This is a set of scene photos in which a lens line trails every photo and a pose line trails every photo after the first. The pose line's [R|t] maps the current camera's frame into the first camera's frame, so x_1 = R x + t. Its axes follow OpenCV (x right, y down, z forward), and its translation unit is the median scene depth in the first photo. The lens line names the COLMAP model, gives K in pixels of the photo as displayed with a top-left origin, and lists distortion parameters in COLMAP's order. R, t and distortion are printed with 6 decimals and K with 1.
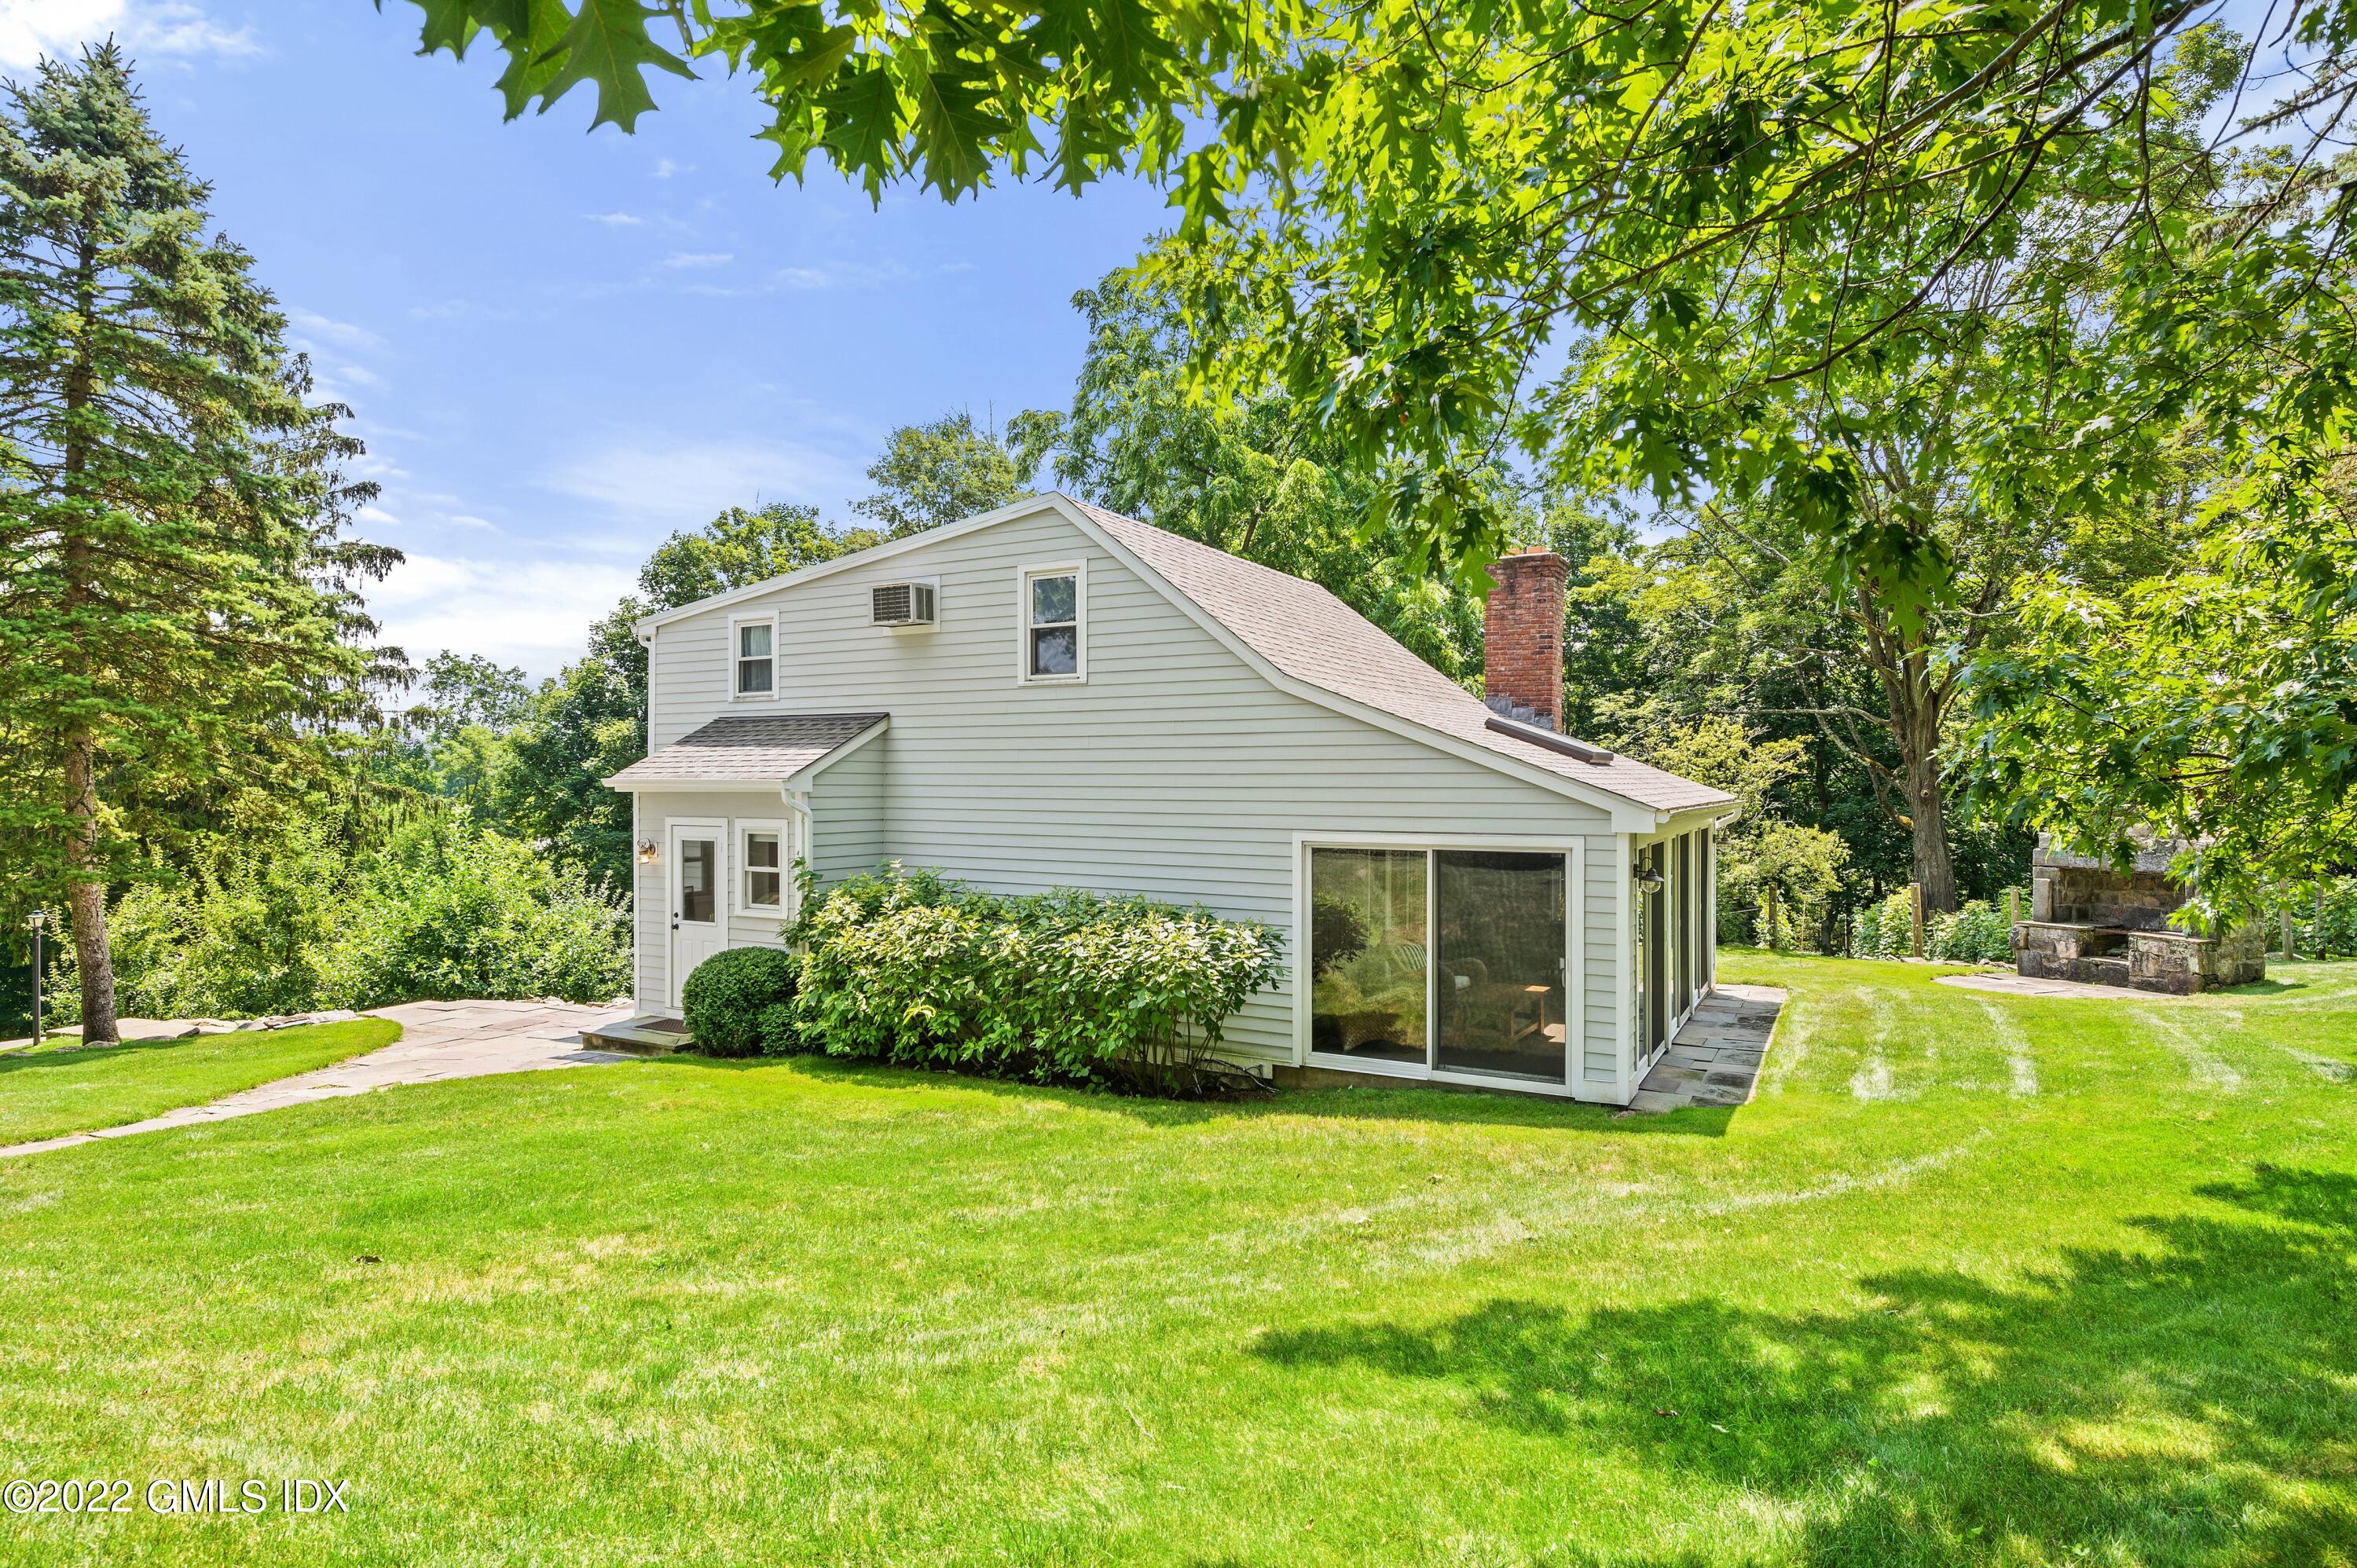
lens RADIAL K [[1297.8, 0, 1178.8], [0, 1297.8, 793.4], [0, 0, 1]] dist [-0.000408, -0.000066]
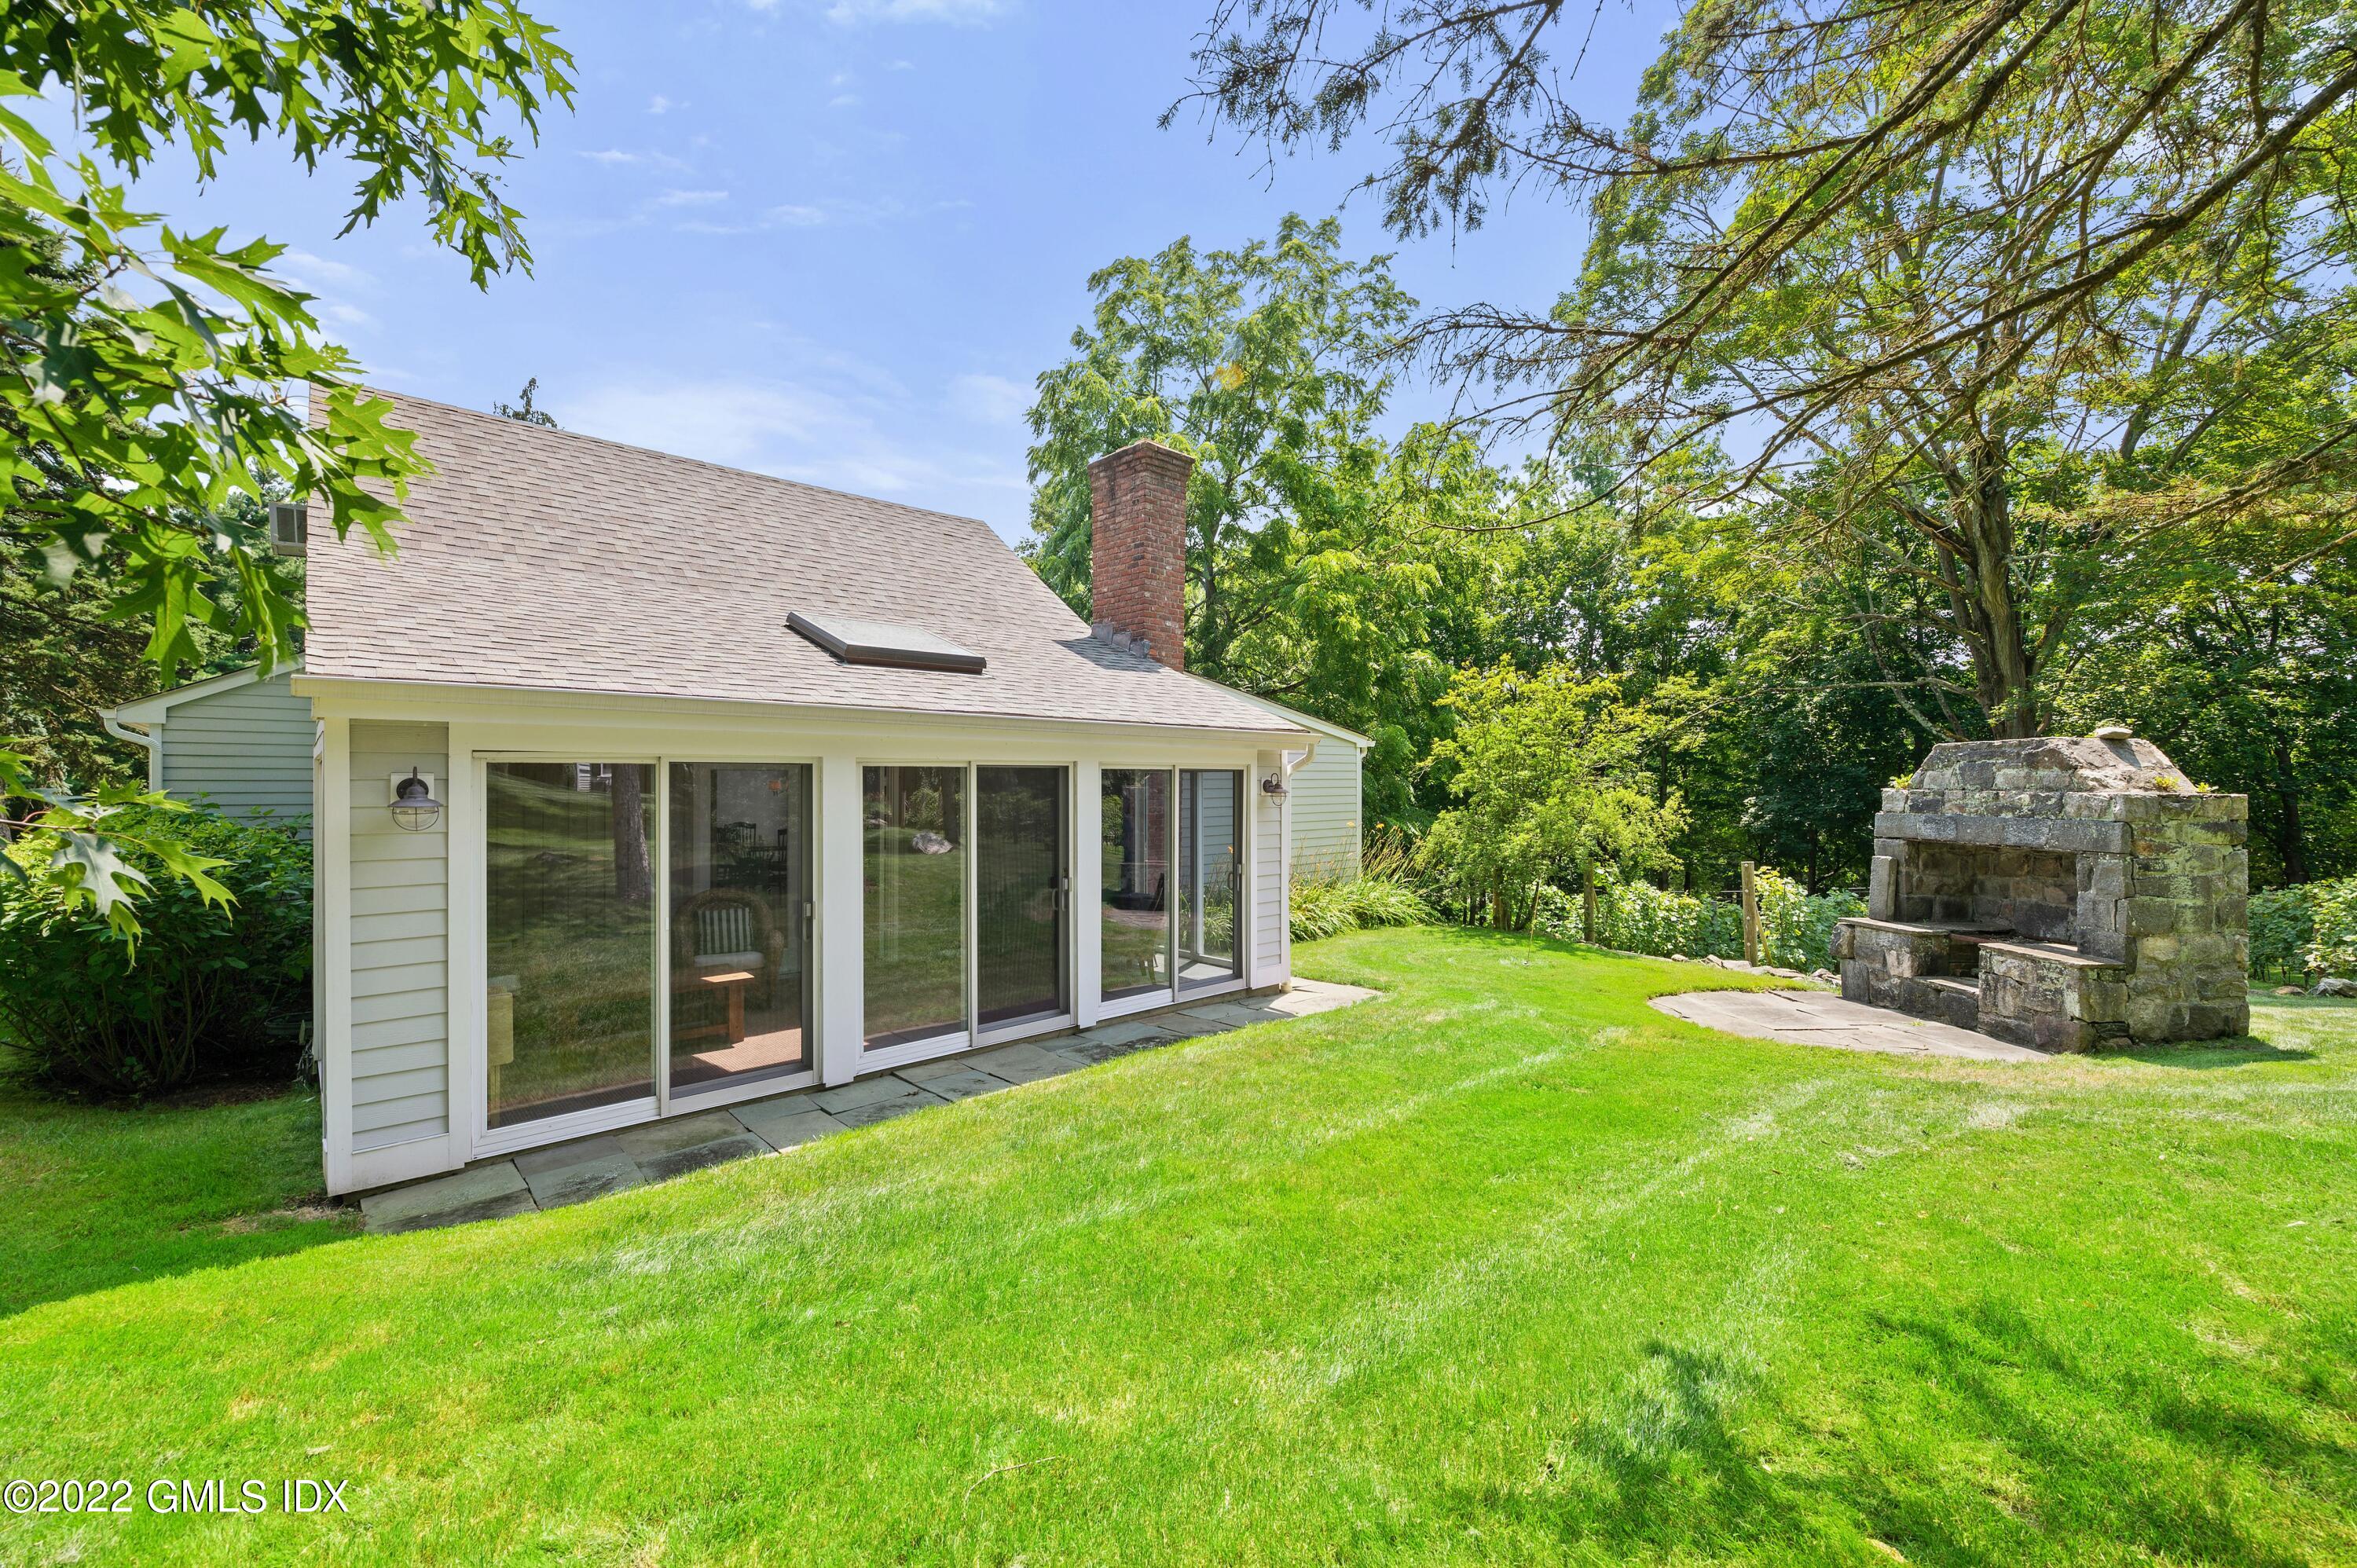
lens RADIAL K [[944.9, 0, 1178.0], [0, 944.9, 786.4], [0, 0, 1]] dist [-0.000783, 0.000007]
pose [[0.951221, -0.015521, -0.308119, 0.497478], [0.013143, 0.999866, -0.009789, 0.030876], [0.308230, 0.005262, 0.951297, 0.440159]]
